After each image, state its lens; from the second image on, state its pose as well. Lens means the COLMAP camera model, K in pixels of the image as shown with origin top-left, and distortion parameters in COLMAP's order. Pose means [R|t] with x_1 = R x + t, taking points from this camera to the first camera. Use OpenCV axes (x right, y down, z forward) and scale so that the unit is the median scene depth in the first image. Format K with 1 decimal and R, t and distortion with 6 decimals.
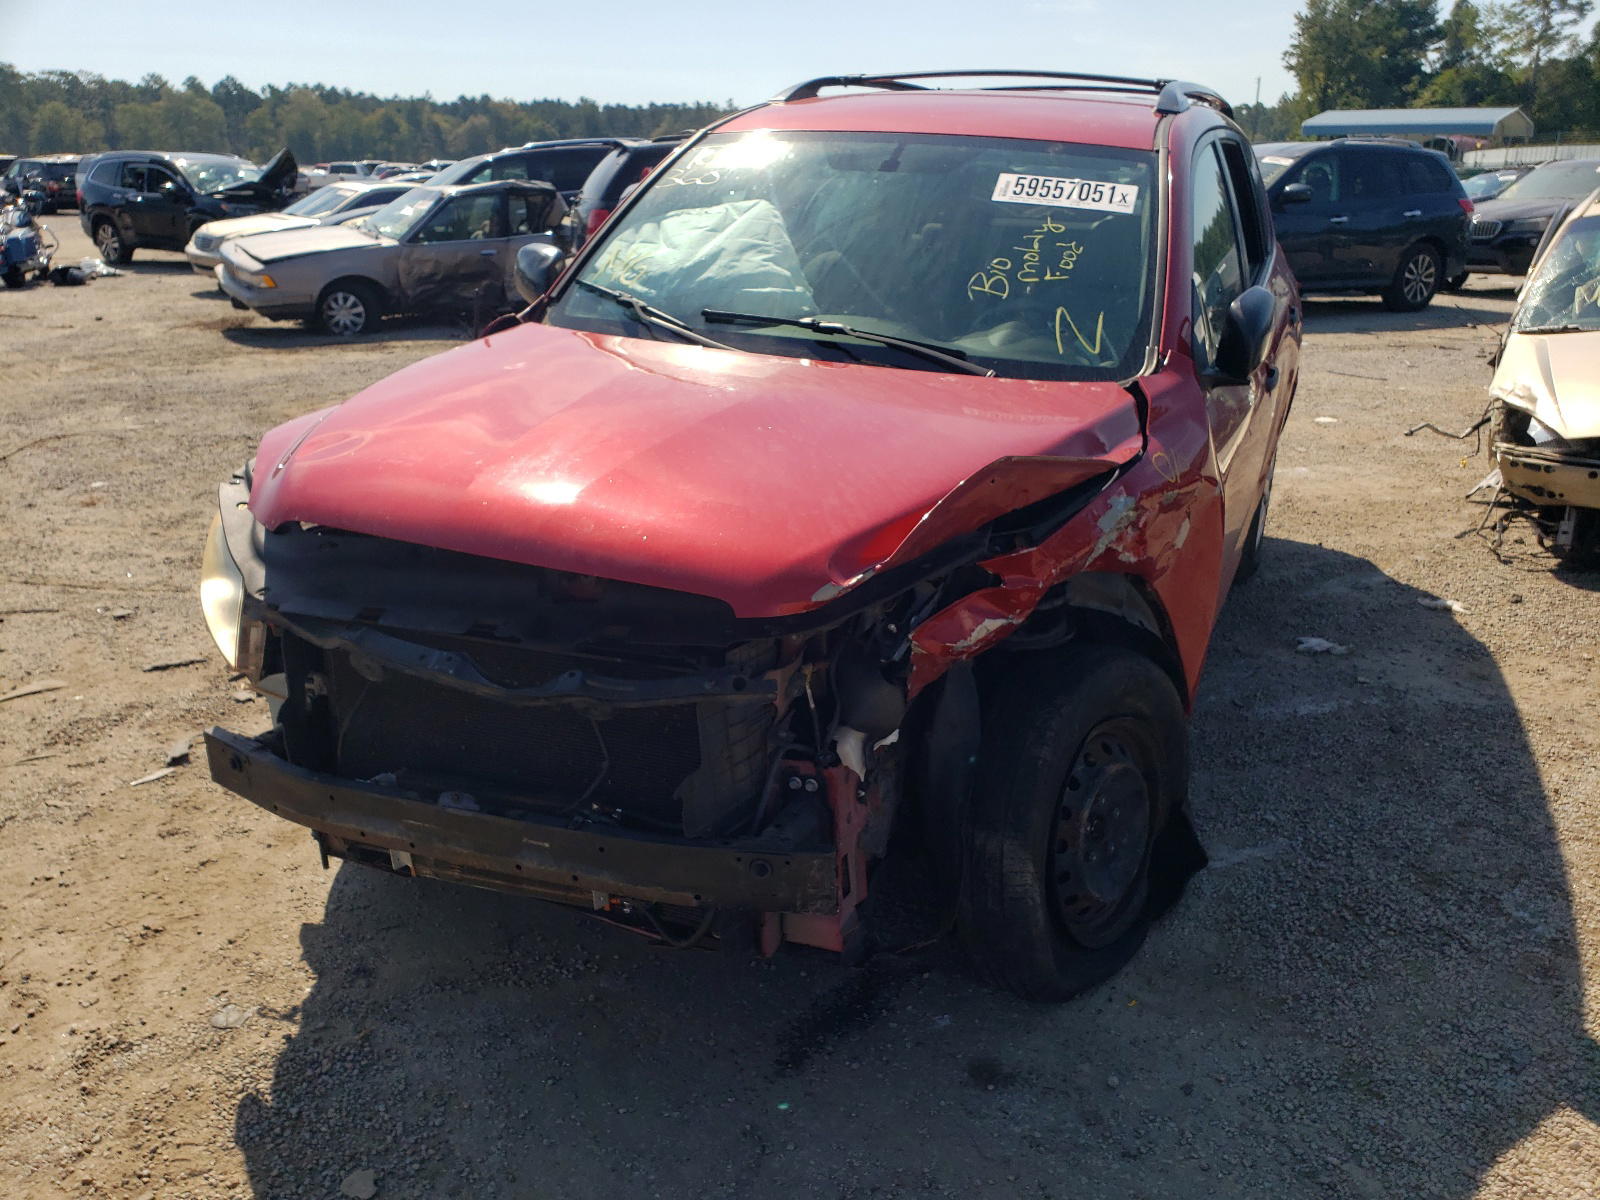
lens RADIAL K [[1217.1, 0, 800.0], [0, 1217.1, 600.0], [0, 0, 1]] dist [-0.015328, 0.033340]
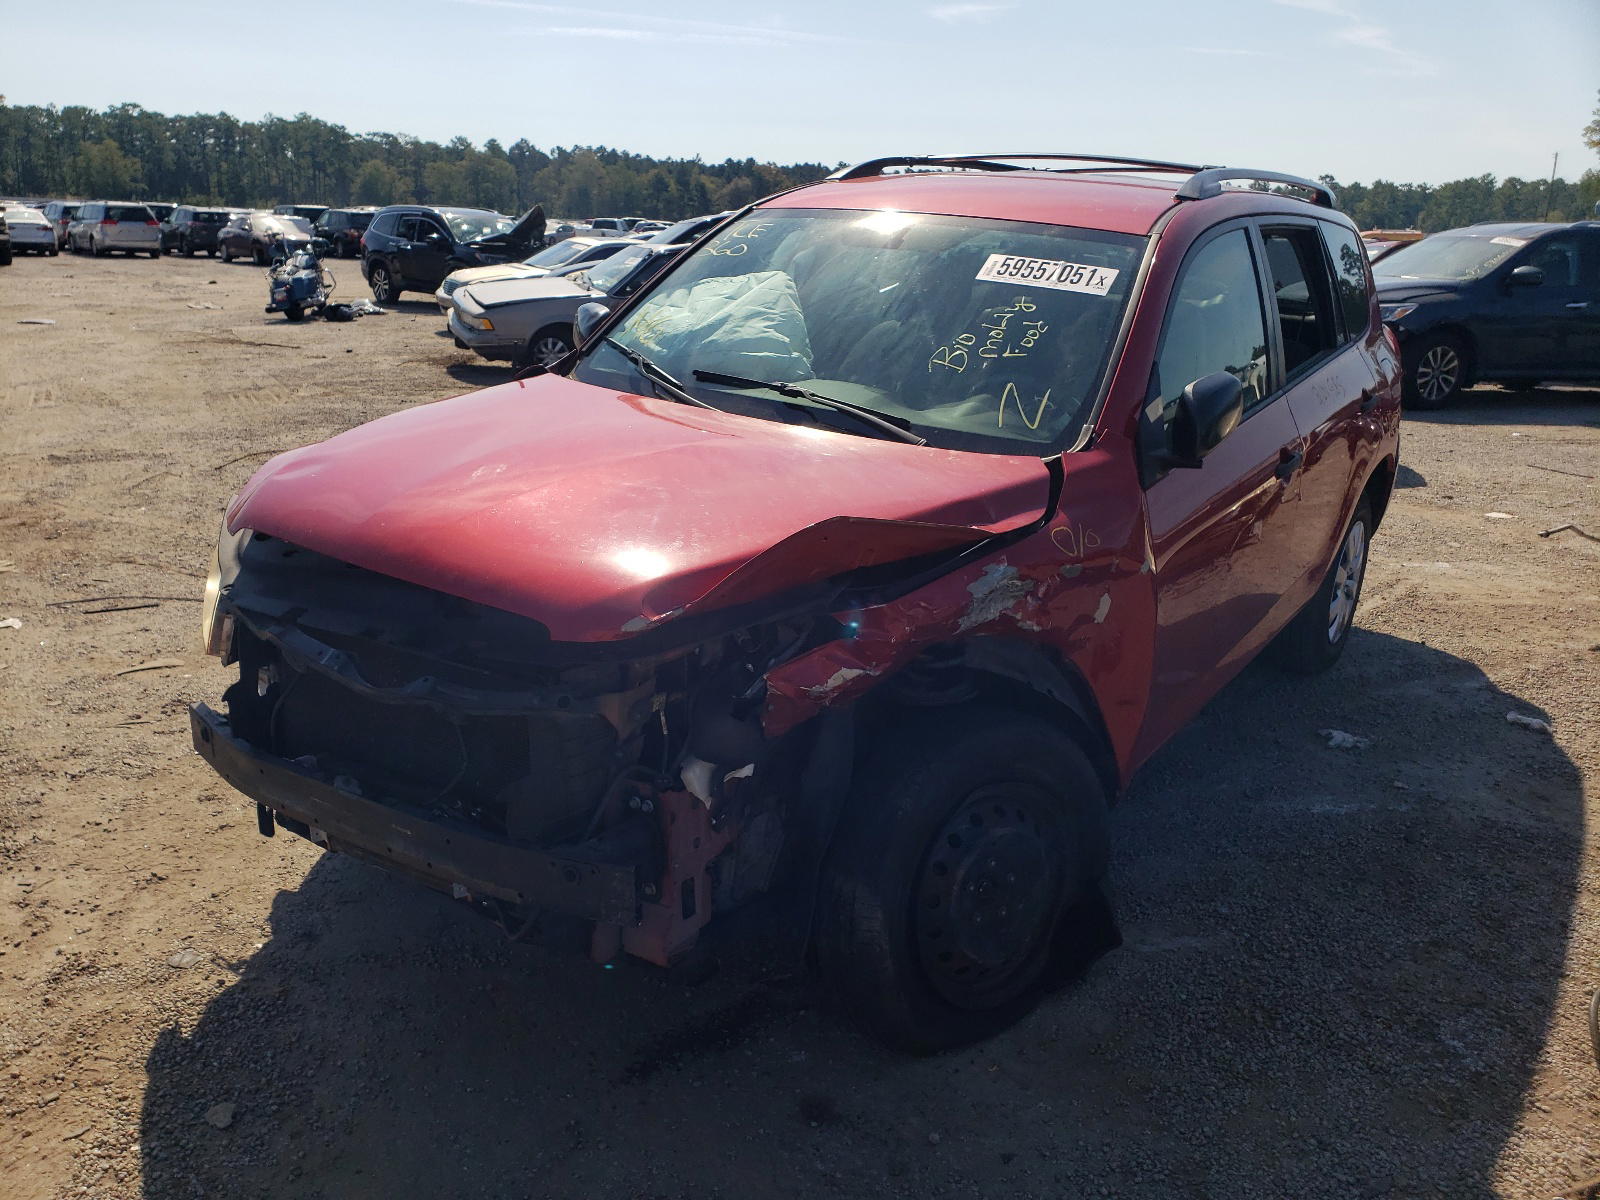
lens RADIAL K [[1210.9, 0, 800.6], [0, 1210.9, 571.7], [0, 0, 1]] dist [0.005092, 0.011865]
pose [[0.979944, 0.078237, -0.183274, 0.221794], [-0.090407, 0.994156, -0.059003, -0.002413], [0.177587, 0.074389, 0.981290, -0.034877]]
